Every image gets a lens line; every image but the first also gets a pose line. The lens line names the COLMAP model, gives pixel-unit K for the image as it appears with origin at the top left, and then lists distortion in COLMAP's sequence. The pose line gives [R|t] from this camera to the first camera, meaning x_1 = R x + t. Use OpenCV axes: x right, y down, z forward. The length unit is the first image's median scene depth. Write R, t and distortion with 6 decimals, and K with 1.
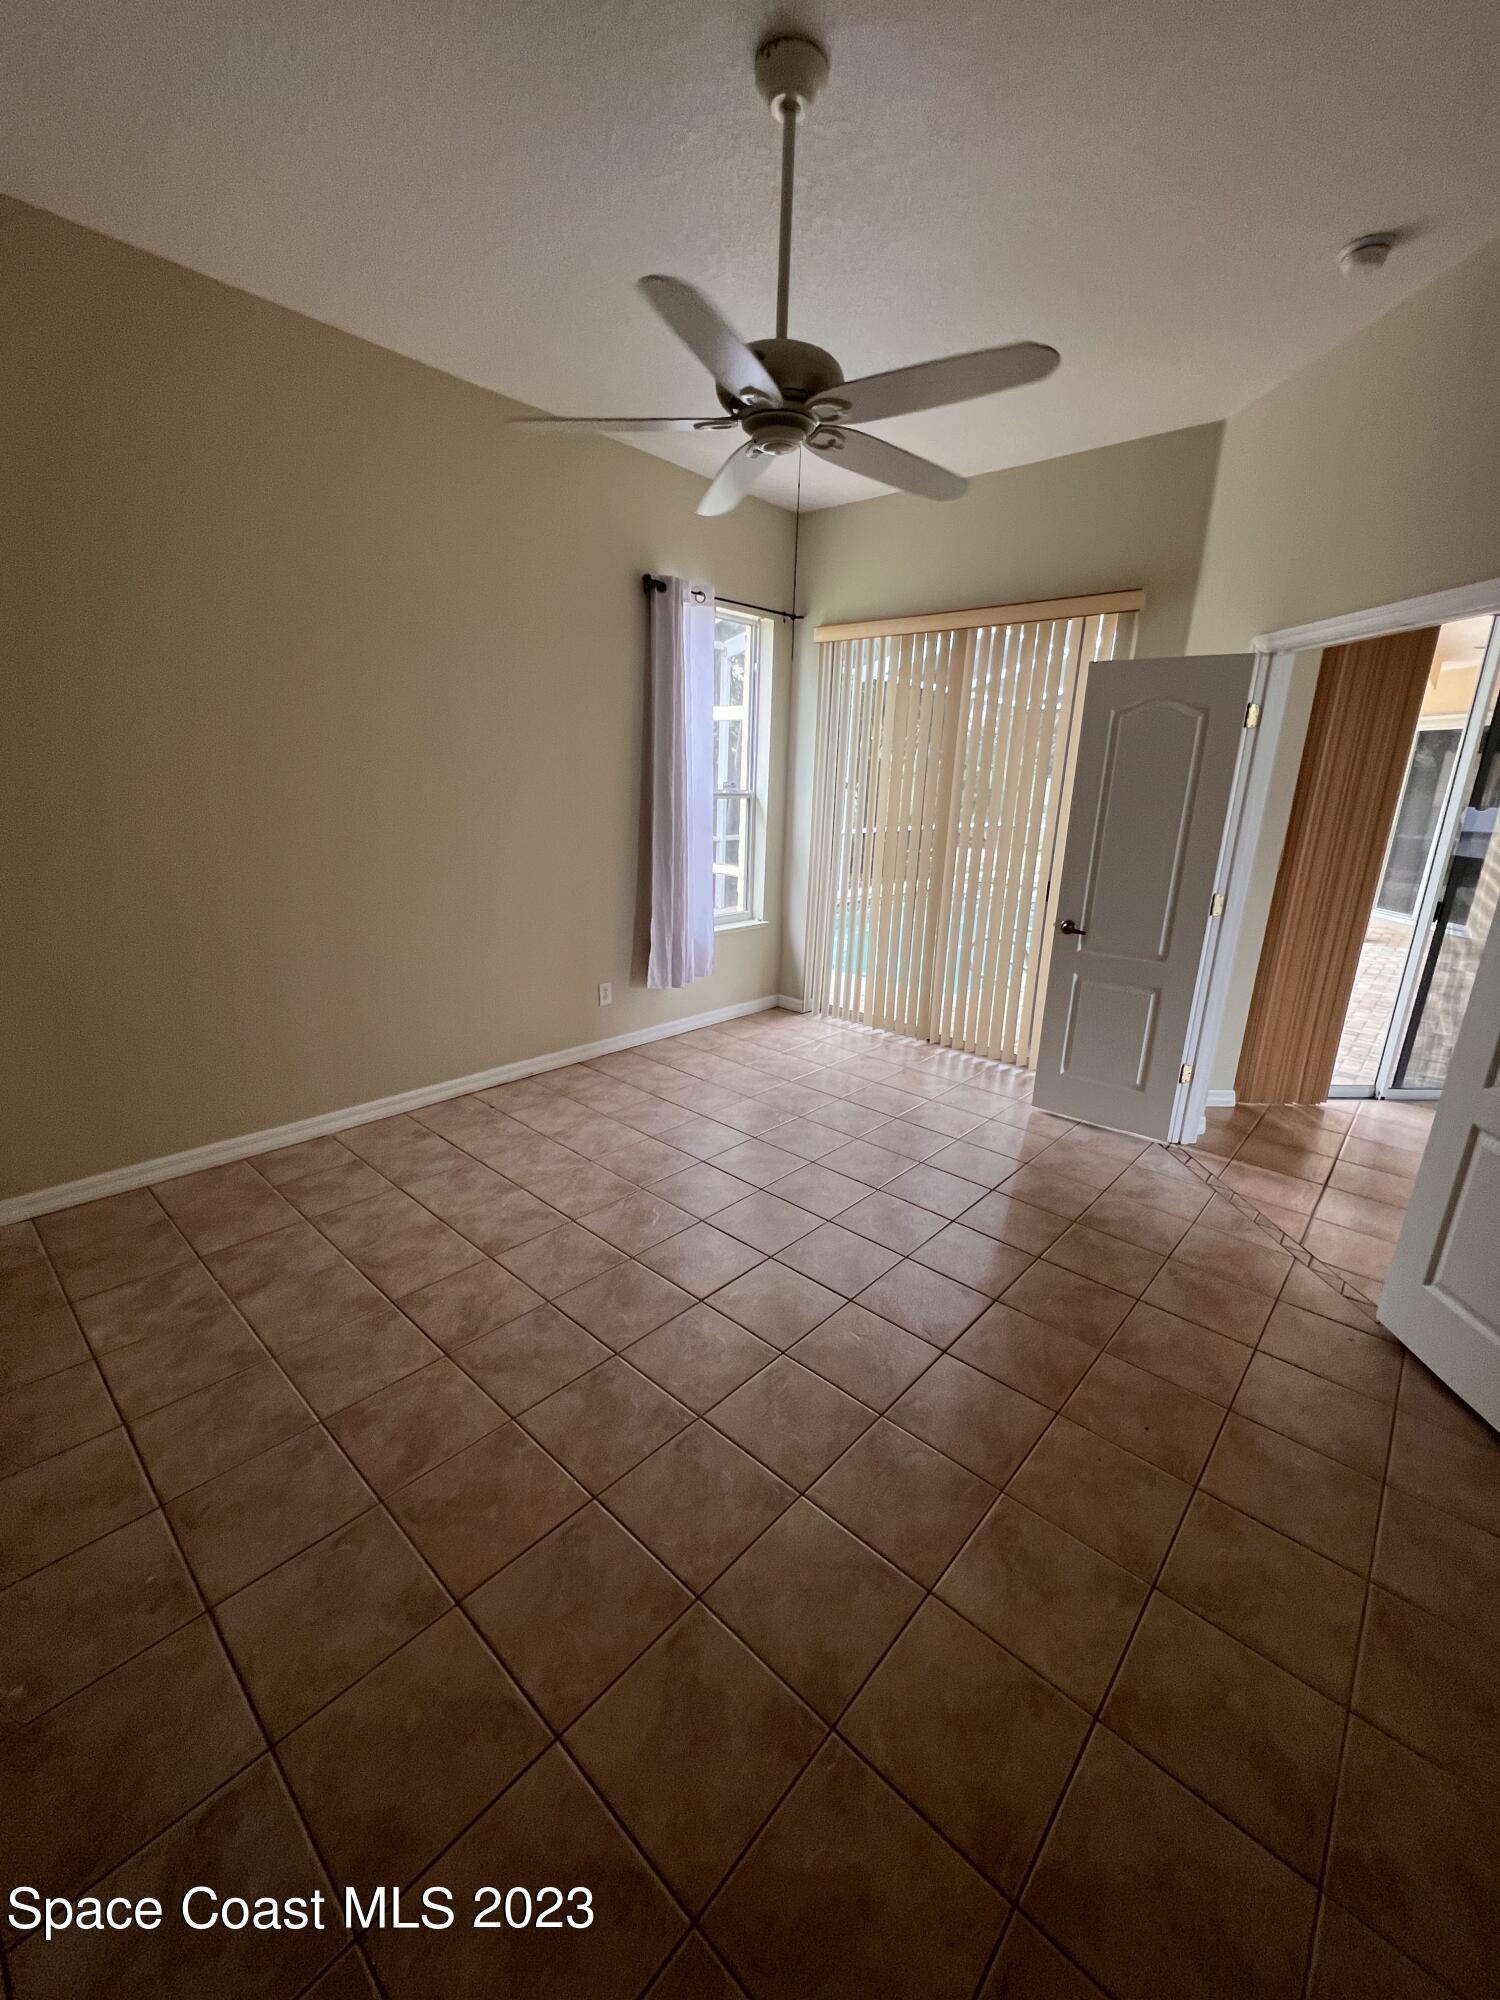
lens RADIAL K [[801.9, 0, 751.3], [0, 801.9, 1001.8], [0, 0, 1]] dist [-0.001138, 0.000721]
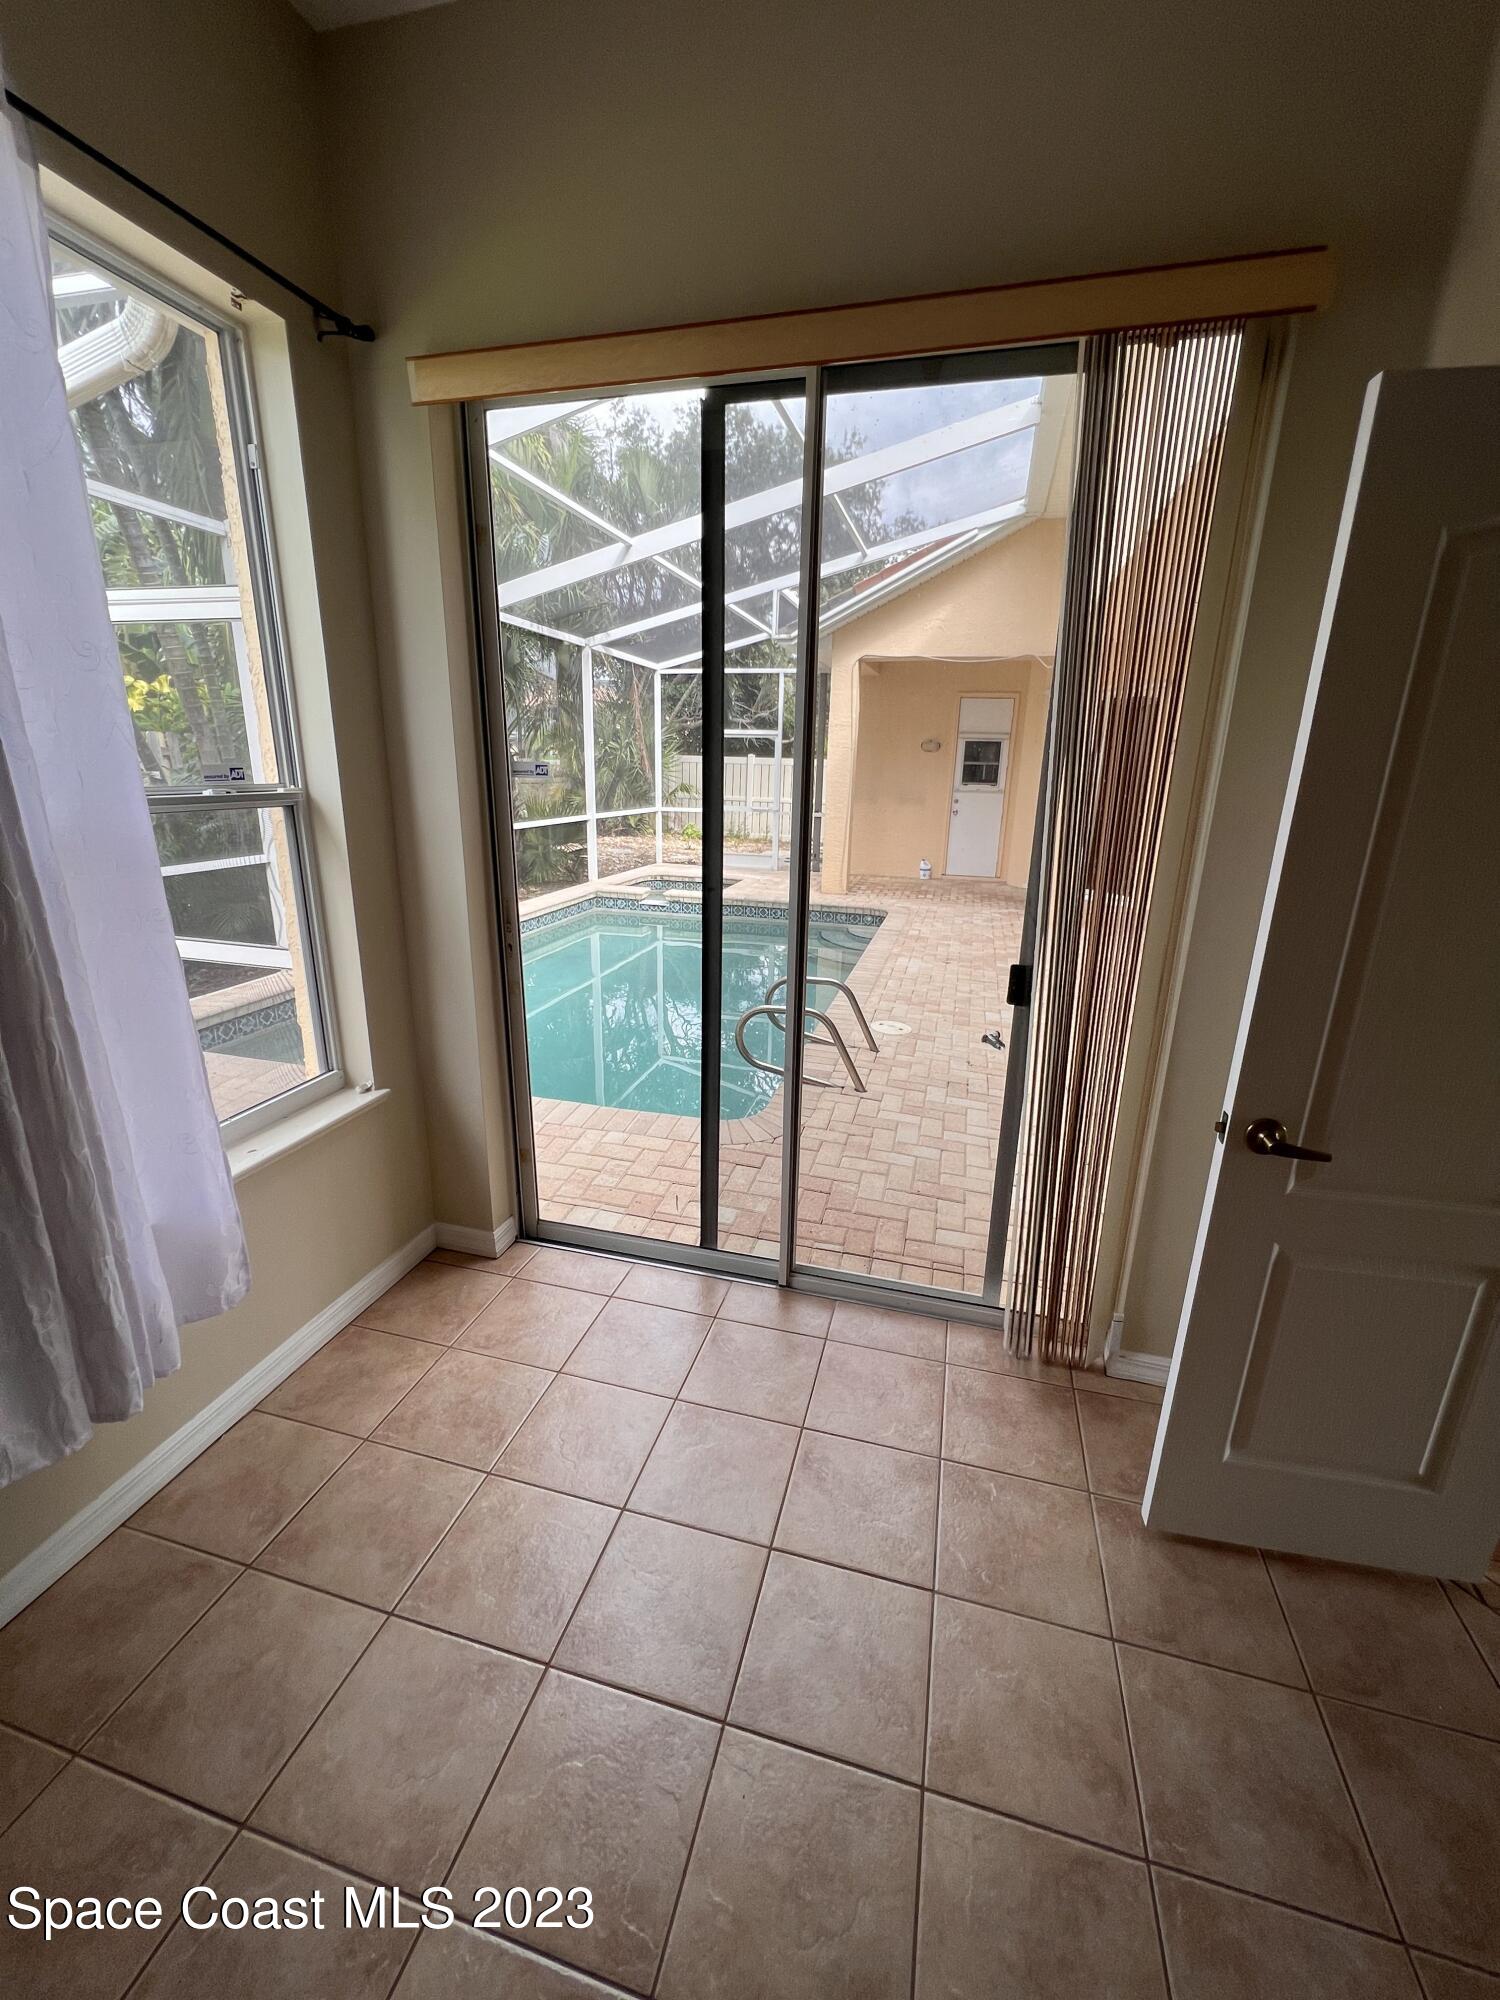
lens RADIAL K [[801.9, 0, 749.7], [0, 801.9, 995.0], [0, 0, 1]] dist [-0.001138, 0.000721]
pose [[0.888347, -0.136261, 0.438488, 0.017472], [0.127736, 0.990595, 0.049046, -0.222598], [-0.441047, 0.012441, 0.897398, 0.806791]]
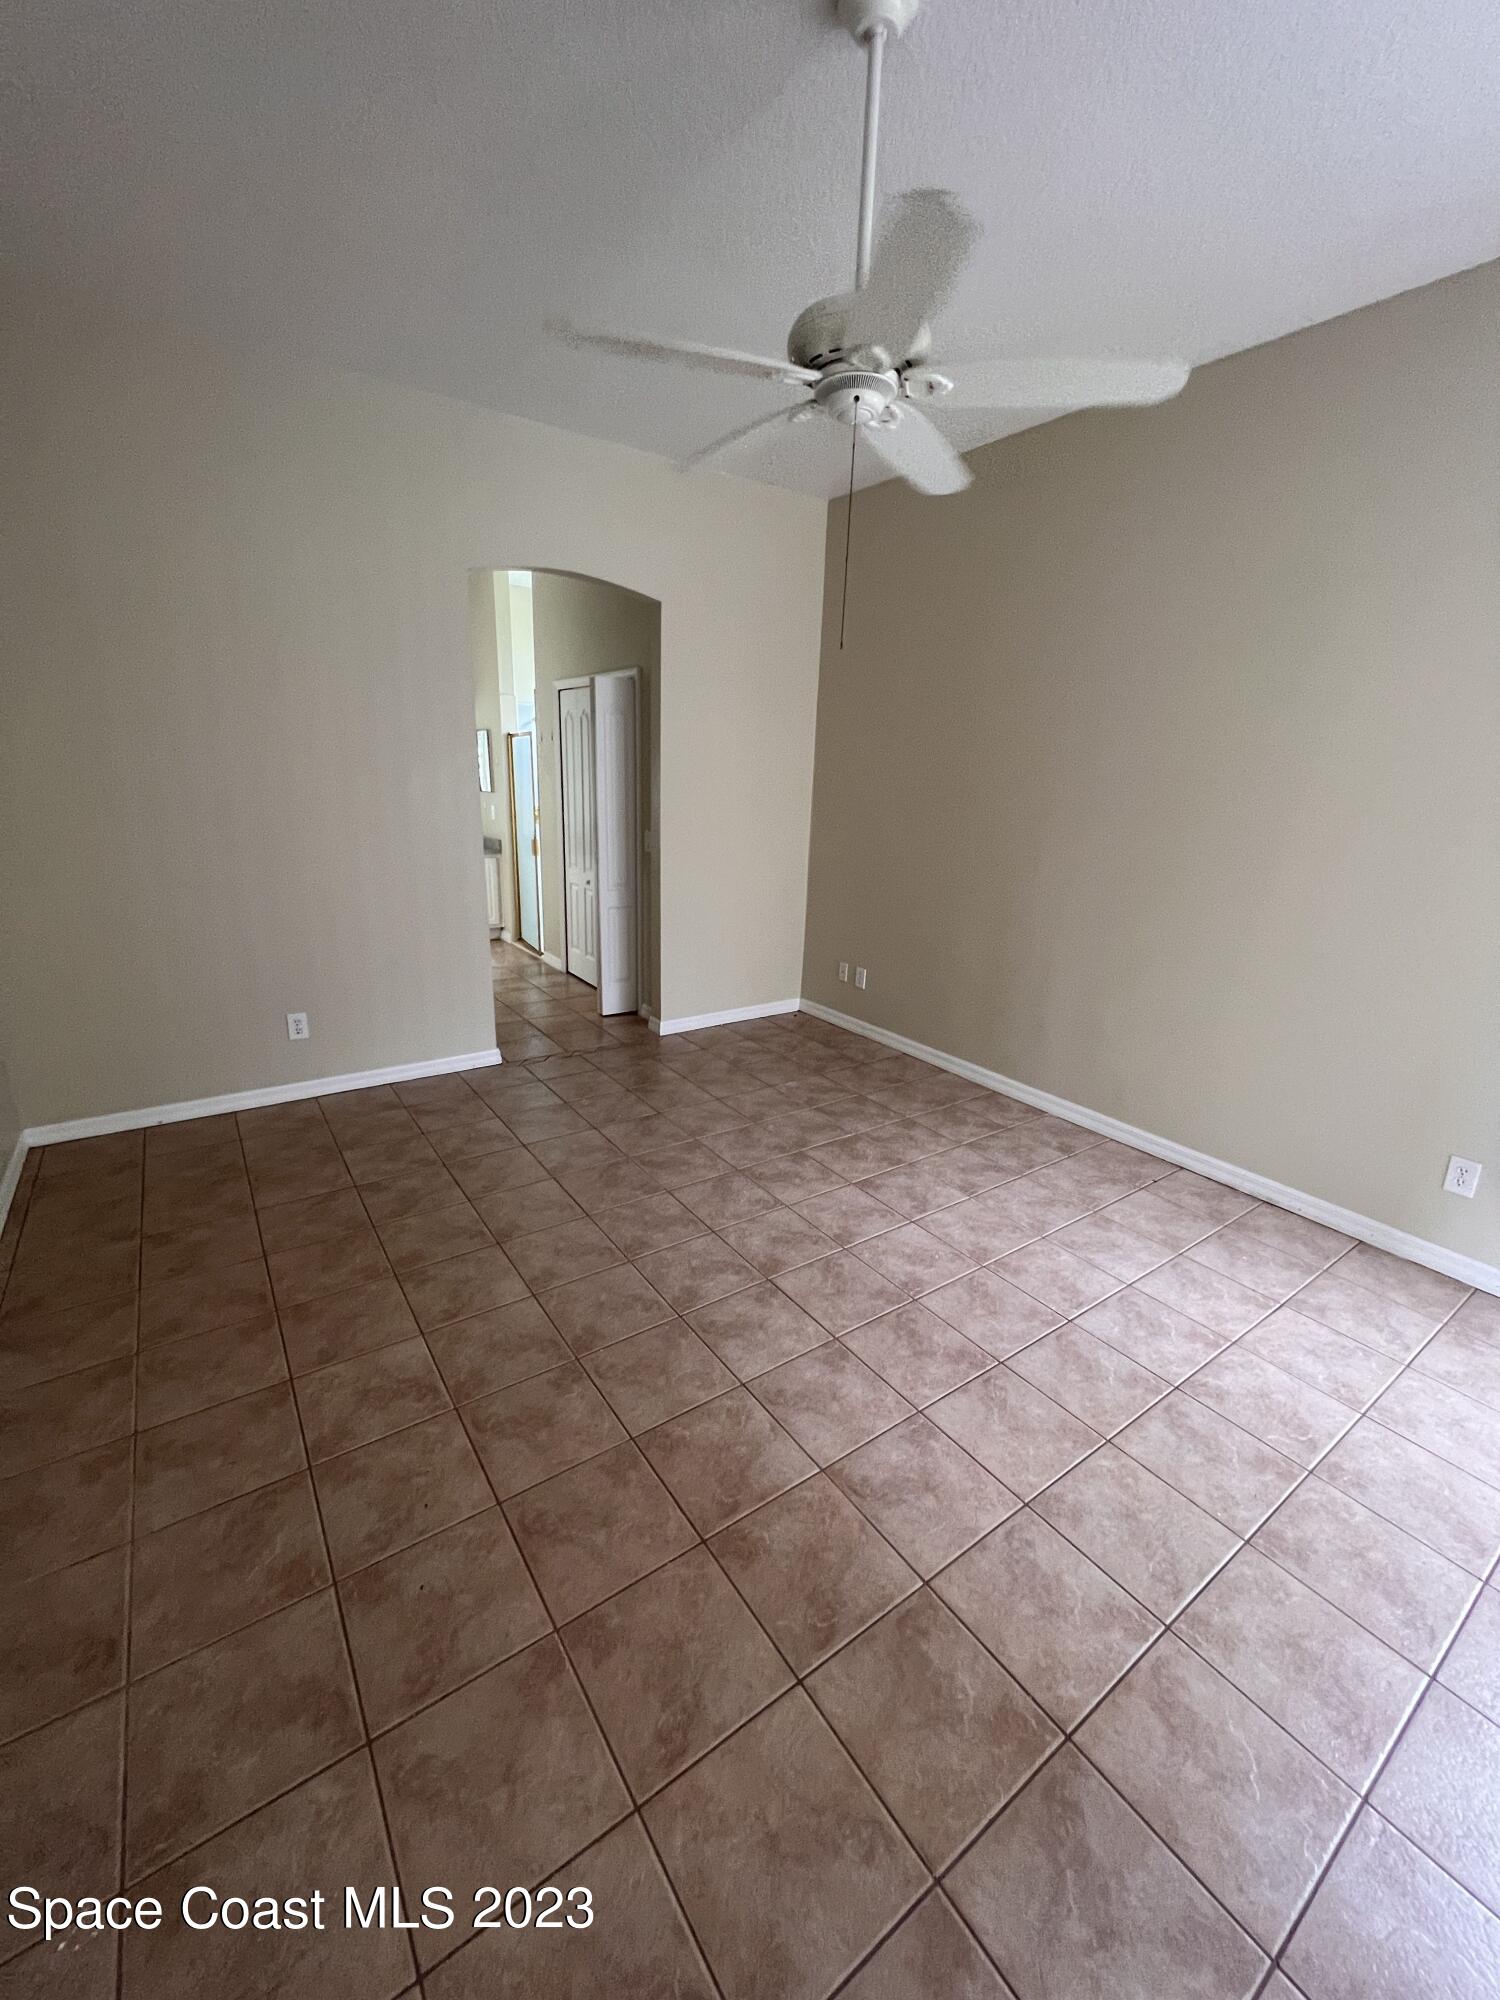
lens RADIAL K [[801.9, 0, 751.6], [0, 801.9, 999.7], [0, 0, 1]] dist [-0.001138, 0.000721]
pose [[-0.220831, 0.230094, -0.947782, 0.605915], [-0.306346, 0.906227, 0.291384, -0.182653], [0.925951, 0.354696, -0.129635, 0.703984]]
